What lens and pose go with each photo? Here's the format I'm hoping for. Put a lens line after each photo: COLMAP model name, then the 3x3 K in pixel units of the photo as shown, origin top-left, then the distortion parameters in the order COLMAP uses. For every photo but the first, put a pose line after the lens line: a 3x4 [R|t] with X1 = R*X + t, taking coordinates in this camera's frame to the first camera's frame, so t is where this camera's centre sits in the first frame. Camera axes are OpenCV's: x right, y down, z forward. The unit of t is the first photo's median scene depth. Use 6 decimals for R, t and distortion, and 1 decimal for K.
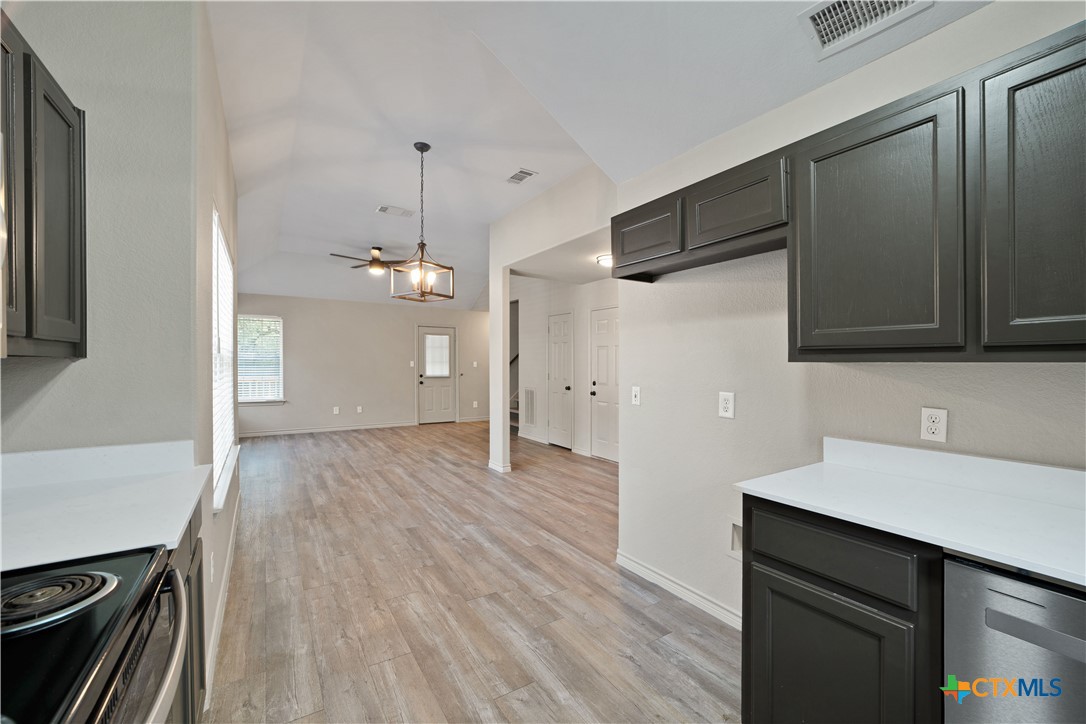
lens RADIAL K [[432.7, 0, 546.2], [0, 432.7, 369.4], [0, 0, 1]] dist [-0.023770, 0.000482]
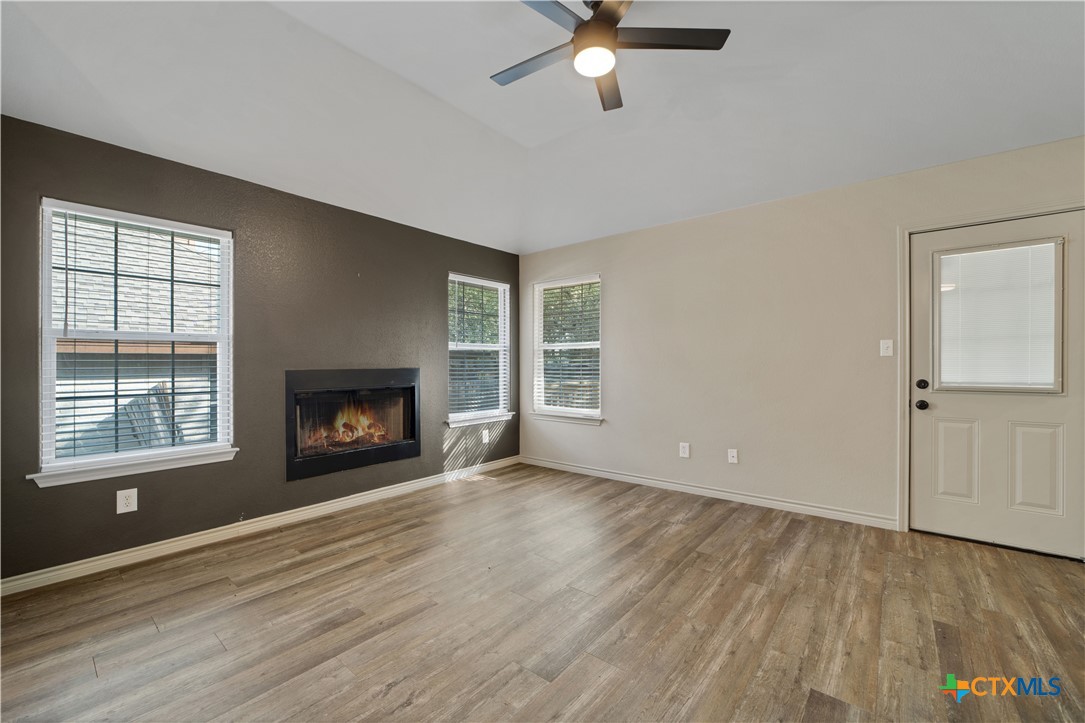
lens RADIAL K [[432.3, 0, 545.7], [0, 432.3, 368.9], [0, 0, 1]] dist [-0.023770, 0.000482]
pose [[0.291455, 0.003176, -0.956579, -0.137277], [-0.006669, 0.999977, 0.001288, 0.010480], [0.956561, 0.006004, 0.291469, 1.319614]]
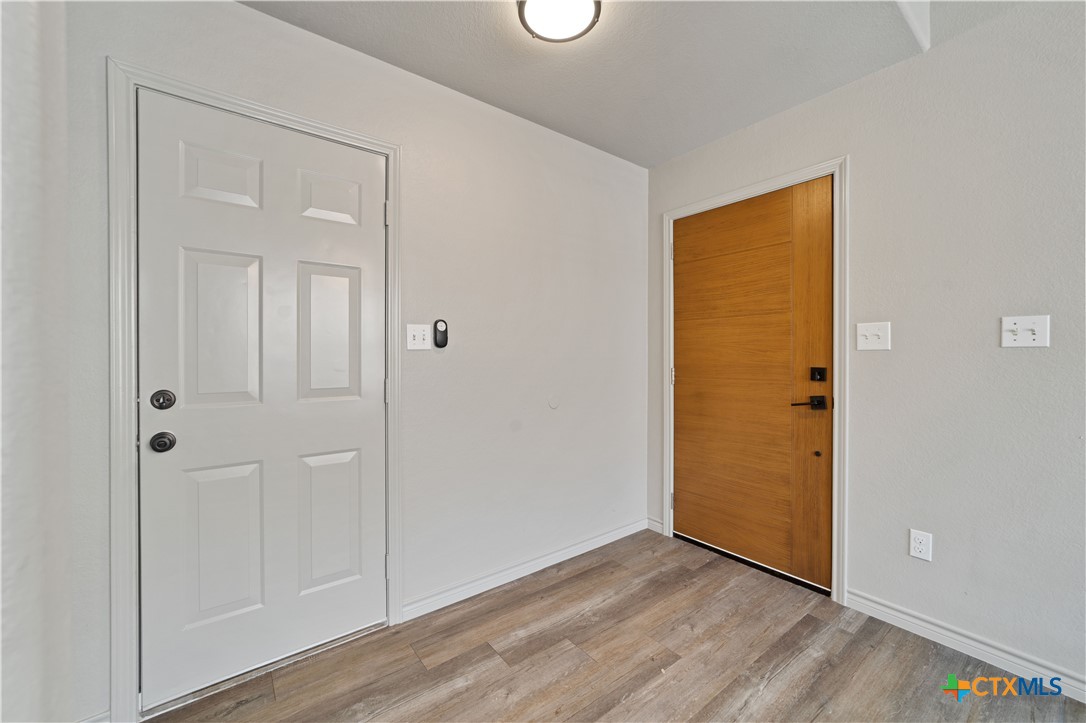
lens RADIAL K [[428.9, 0, 540.9], [0, 428.9, 349.8], [0, 0, 1]] dist [-0.004459, 0.000130]
pose [[-0.062786, 0.002063, 0.998025, -0.198348], [0.018734, 0.999824, -0.000888, 0.011881], [-0.997851, 0.018642, -0.062813, 1.127242]]
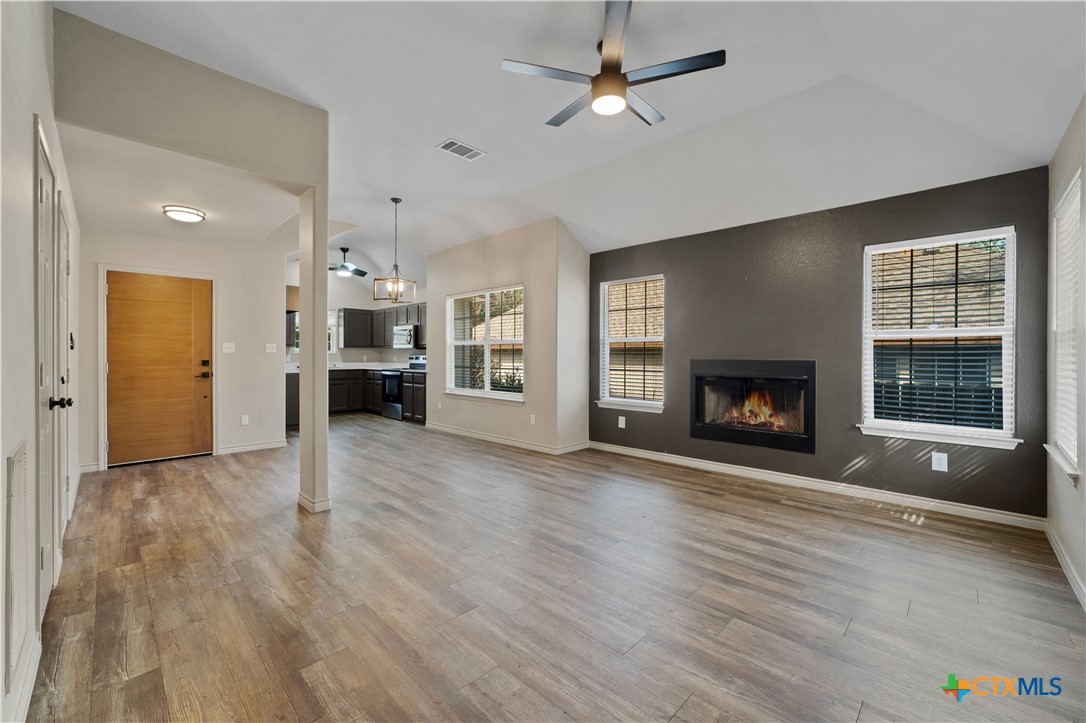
lens RADIAL K [[444.9, 0, 520.4], [0, 444.9, 360.1], [0, 0, 1]] dist [-0.033038, 0.000387]
pose [[-0.986278, -0.009270, -0.164832, -0.372357], [-0.013199, 0.999654, 0.022759, -0.000403], [0.164564, 0.024622, -0.986059, 2.100998]]
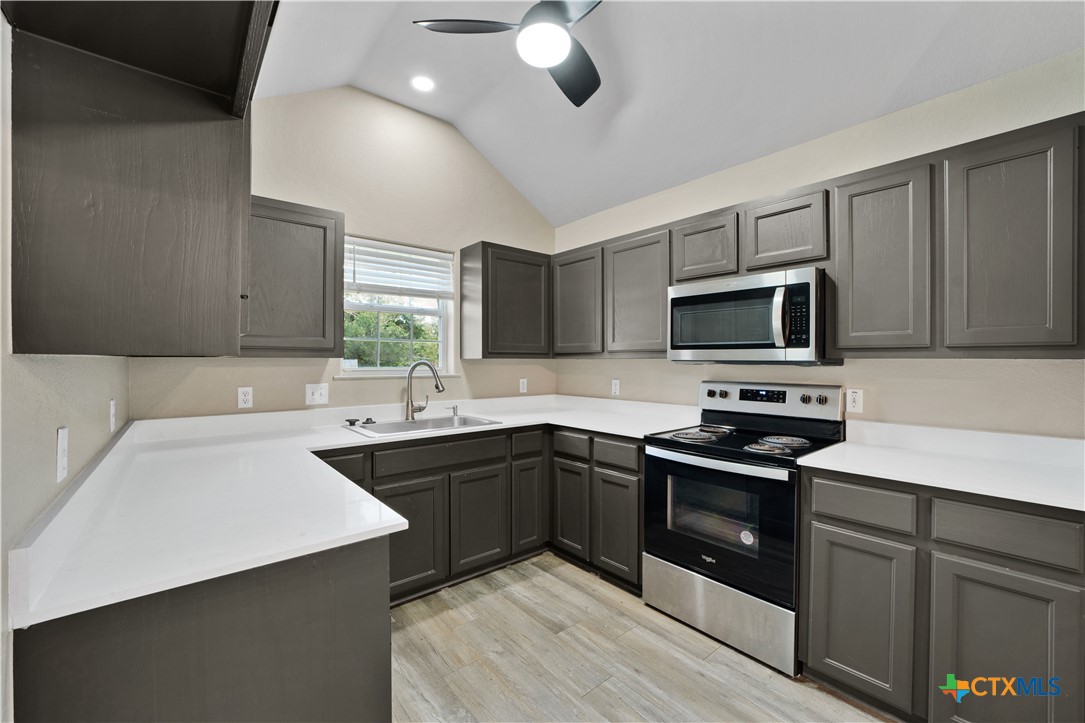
lens RADIAL K [[444.5, 0, 519.9], [0, 444.5, 360.1], [0, 0, 1]] dist [-0.033038, 0.000387]
pose [[-0.997676, -0.005158, -0.067938, 0.097161], [-0.006254, 0.999854, 0.015926, -0.010171], [0.067846, 0.016314, -0.997562, 0.601985]]
